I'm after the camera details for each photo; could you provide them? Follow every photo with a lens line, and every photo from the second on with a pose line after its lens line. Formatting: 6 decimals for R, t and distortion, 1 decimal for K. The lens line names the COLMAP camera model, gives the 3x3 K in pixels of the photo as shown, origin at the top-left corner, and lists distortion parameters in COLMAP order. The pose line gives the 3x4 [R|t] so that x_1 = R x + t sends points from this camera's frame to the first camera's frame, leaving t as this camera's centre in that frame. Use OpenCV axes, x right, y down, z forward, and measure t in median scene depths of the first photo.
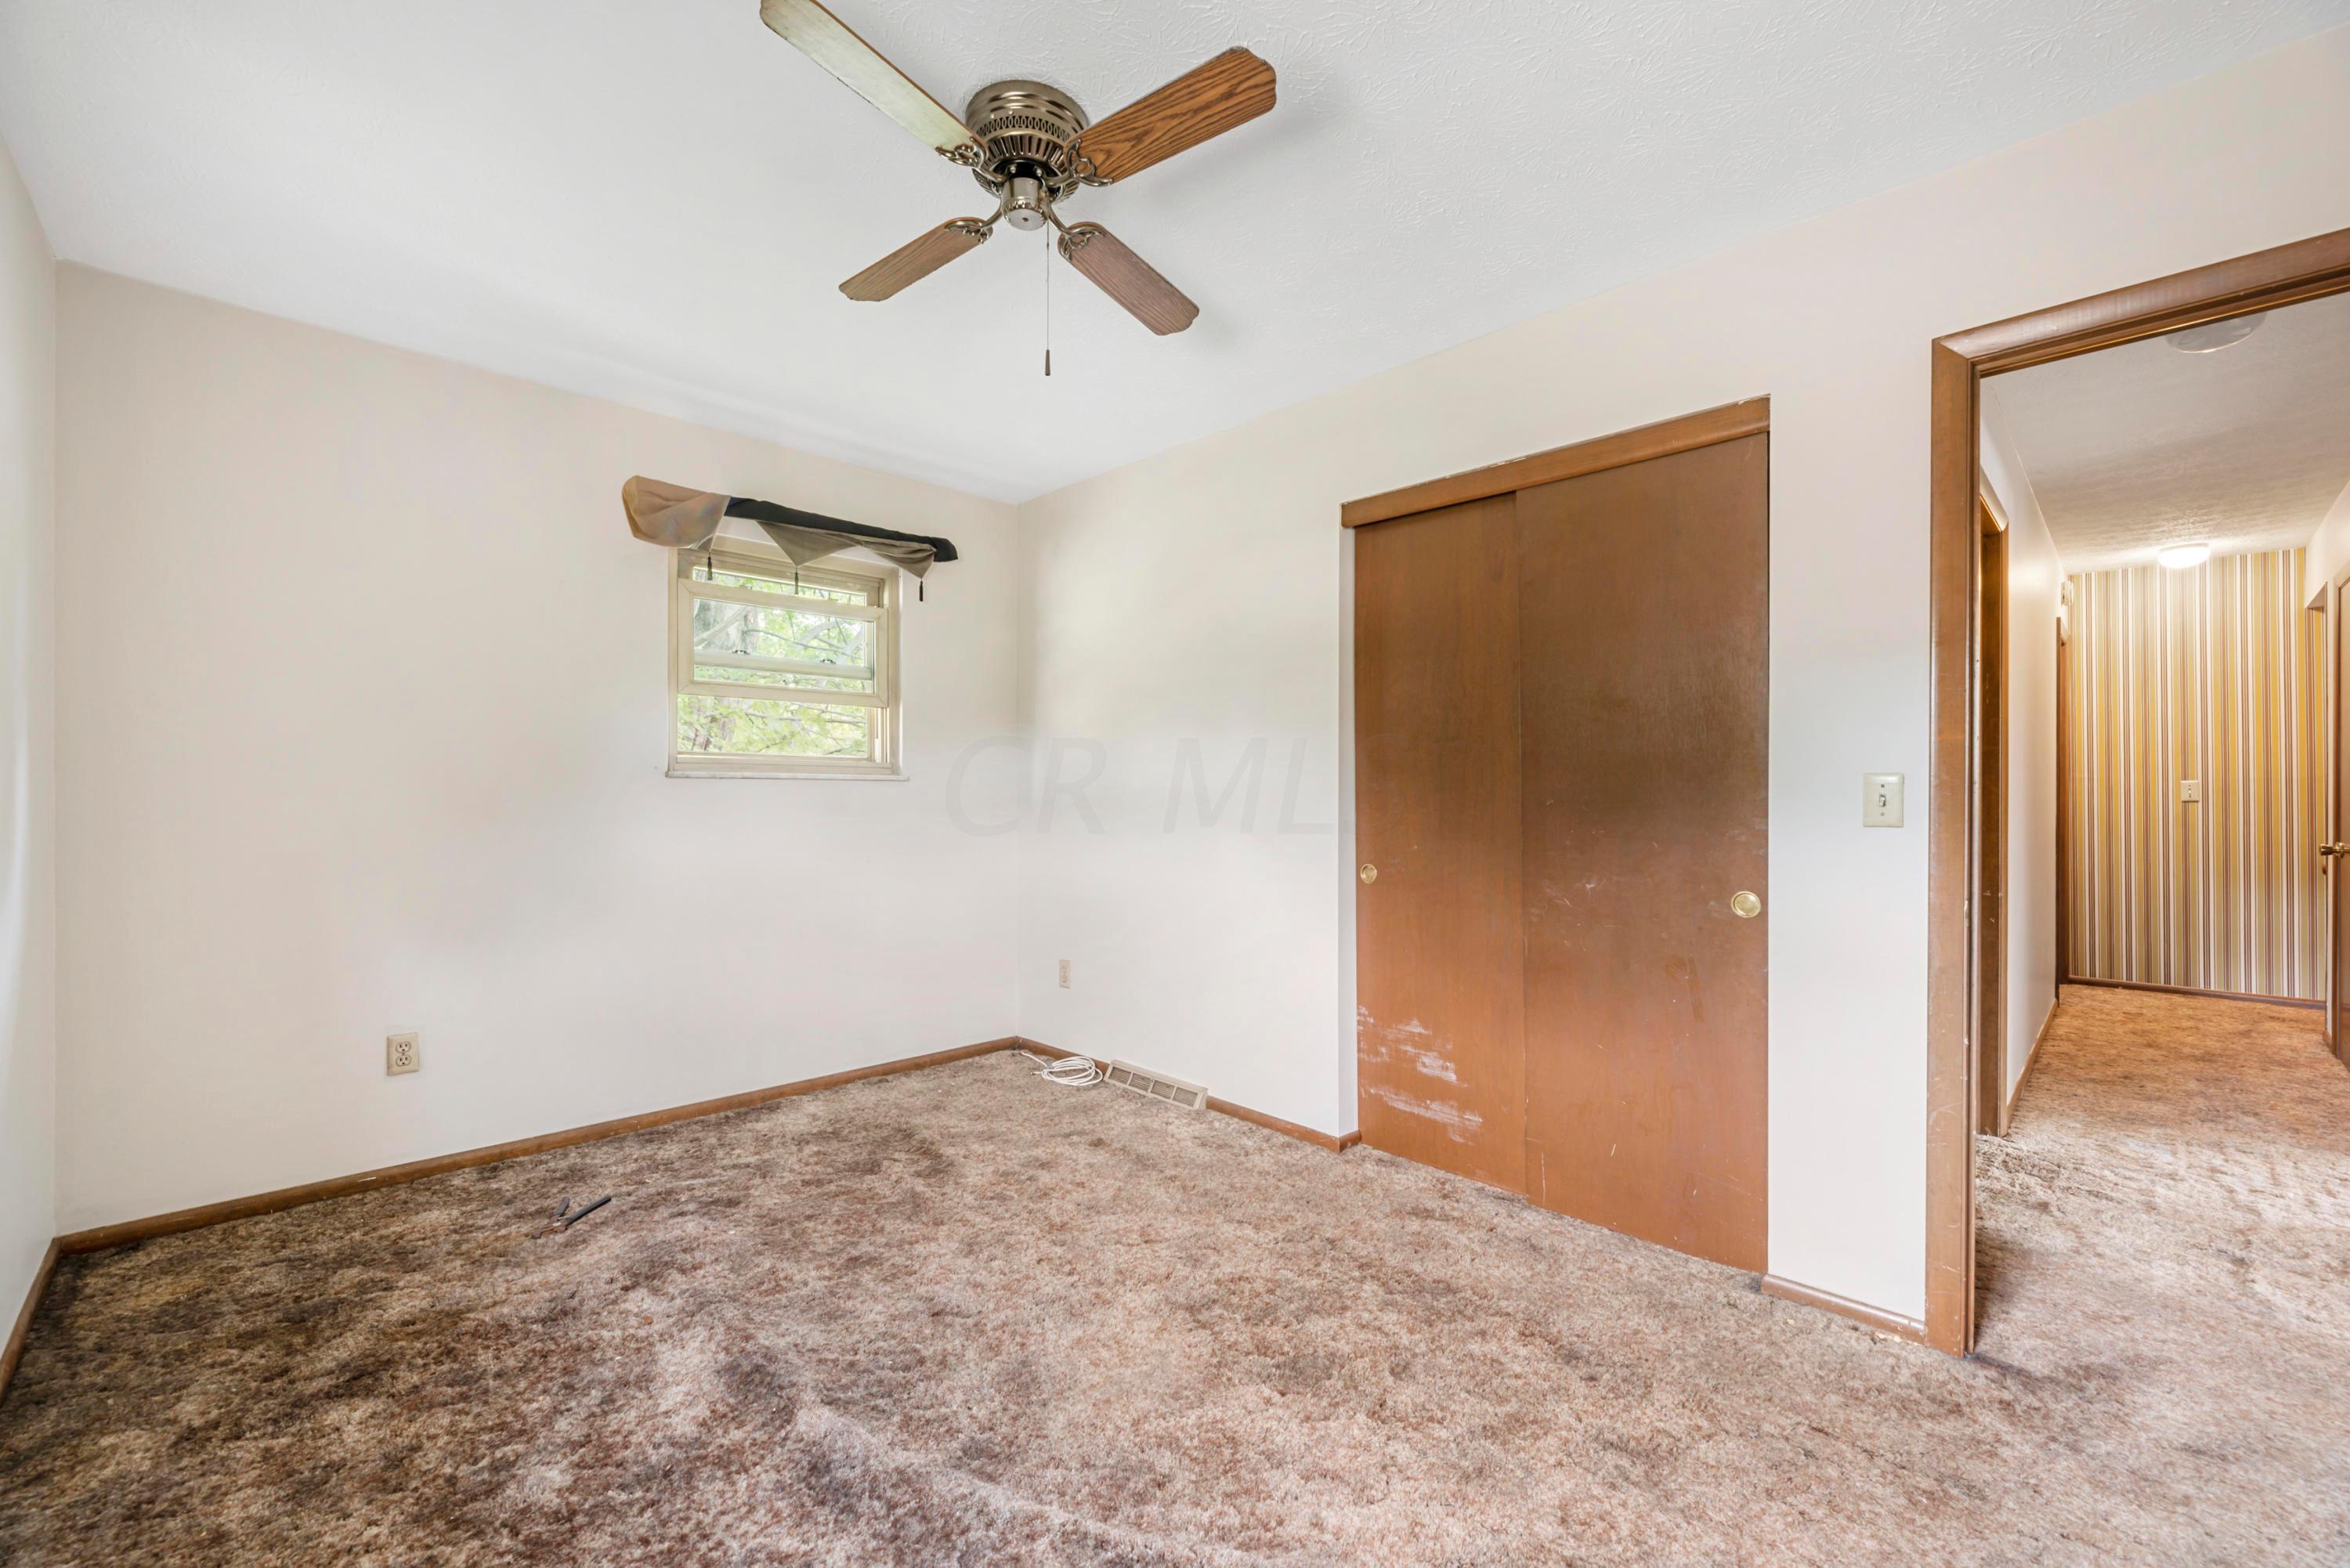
lens RADIAL K [[955.7, 0, 1172.2], [0, 955.7, 792.5], [0, 0, 1]] dist [0.001748, 0.000019]
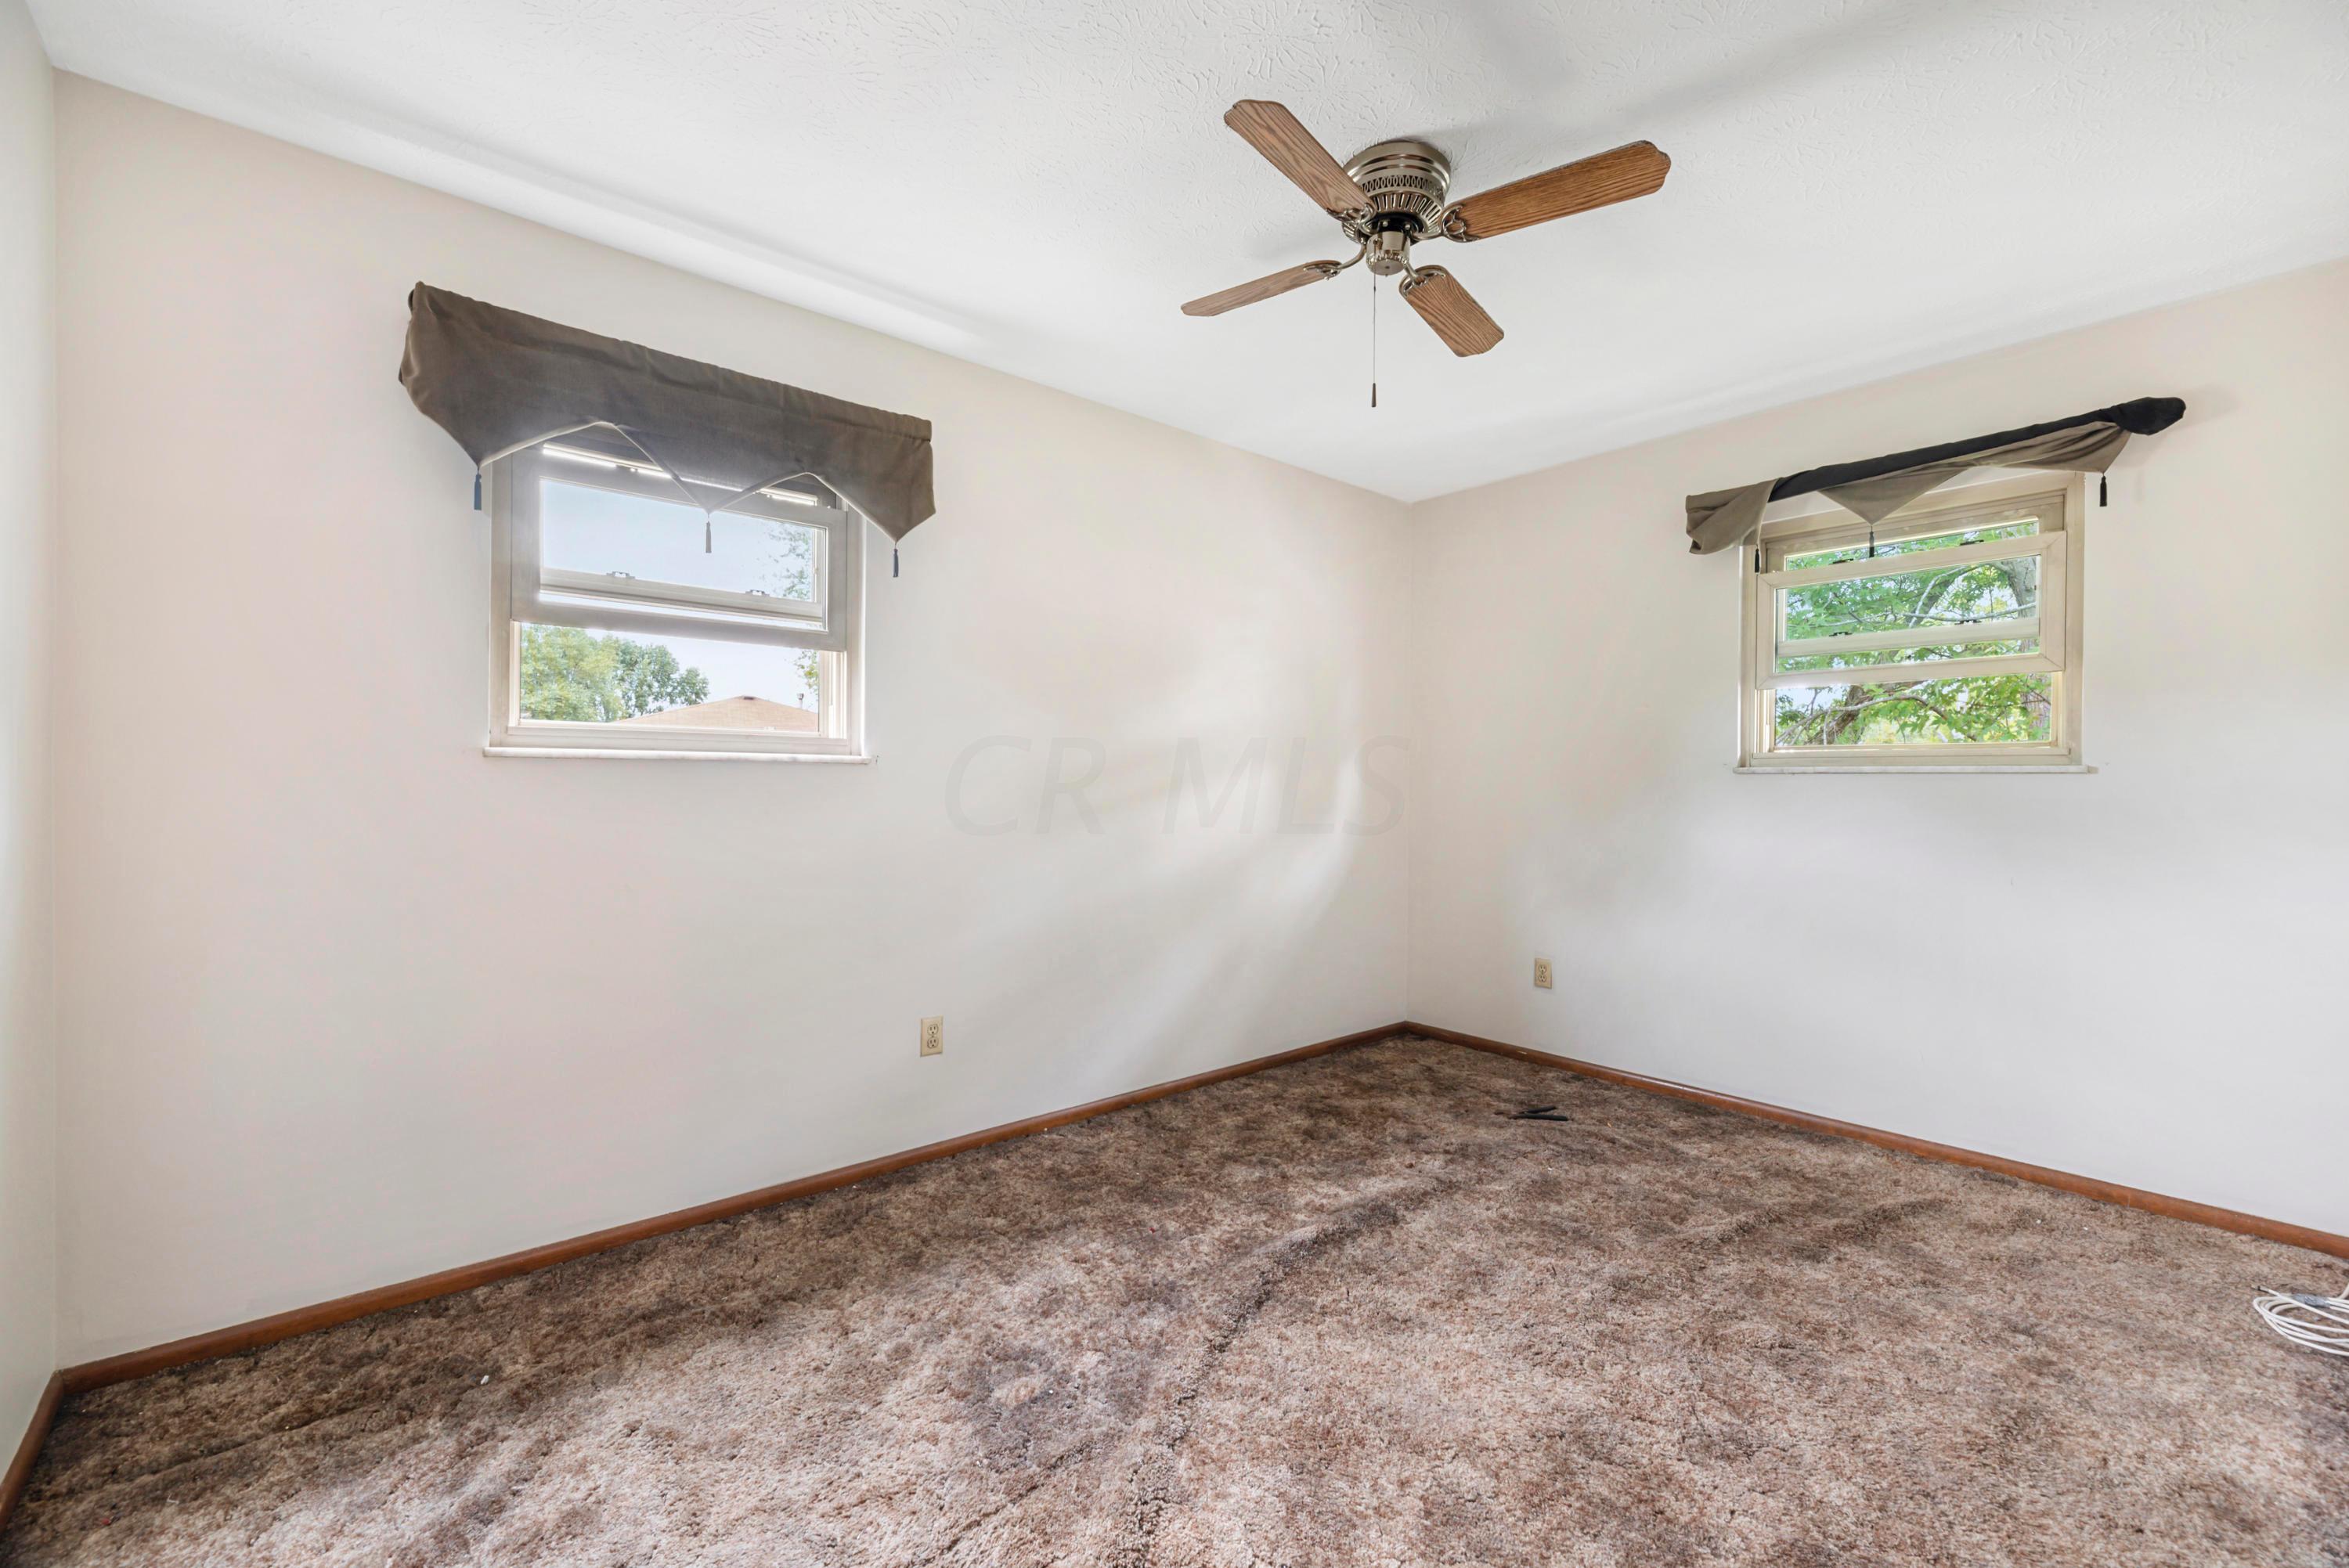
lens RADIAL K [[962.4, 0, 1172.1], [0, 962.4, 777.9], [0, 0, 1]] dist [-0.001940, -0.000271]
pose [[-0.063377, -0.010584, -0.997934, 0.640260], [-0.007206, 0.999923, -0.010147, 0.005057], [0.997964, 0.006548, -0.063448, 0.545600]]
